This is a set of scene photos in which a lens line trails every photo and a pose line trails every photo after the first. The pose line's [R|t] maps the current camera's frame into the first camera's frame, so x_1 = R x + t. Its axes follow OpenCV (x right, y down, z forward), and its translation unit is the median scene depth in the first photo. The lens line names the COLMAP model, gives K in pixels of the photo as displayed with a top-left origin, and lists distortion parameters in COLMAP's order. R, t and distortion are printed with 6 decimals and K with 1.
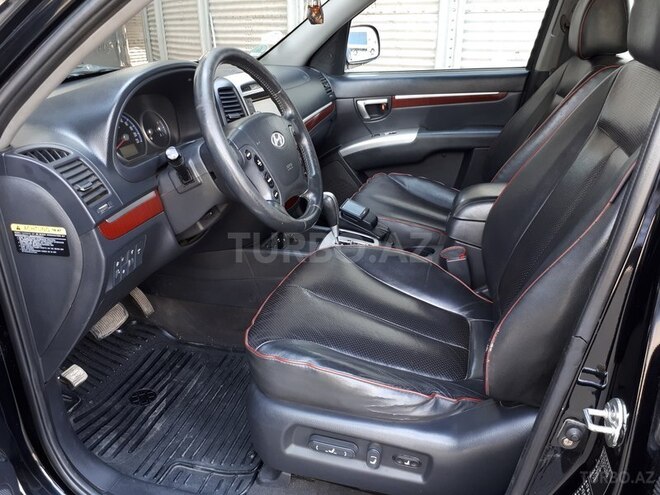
lens RADIAL K [[544.1, 0, 332.8], [0, 544.1, 248.2], [0, 0, 1]] dist [0.038352, -0.019639]
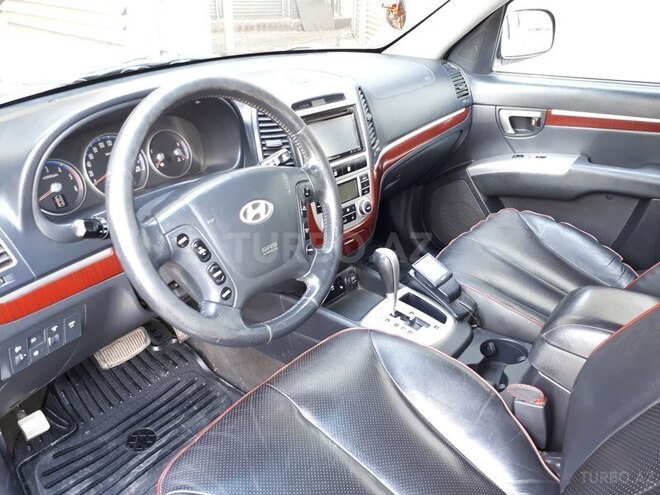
lens RADIAL K [[544.1, 0, 328.2], [0, 544.1, 247.6], [0, 0, 1]] dist [0.038352, -0.019639]
pose [[0.922277, 0.193017, -0.334887, 0.161011], [-0.165851, 0.980197, 0.108198, -0.168627], [0.349139, -0.044248, 0.936026, 0.249662]]
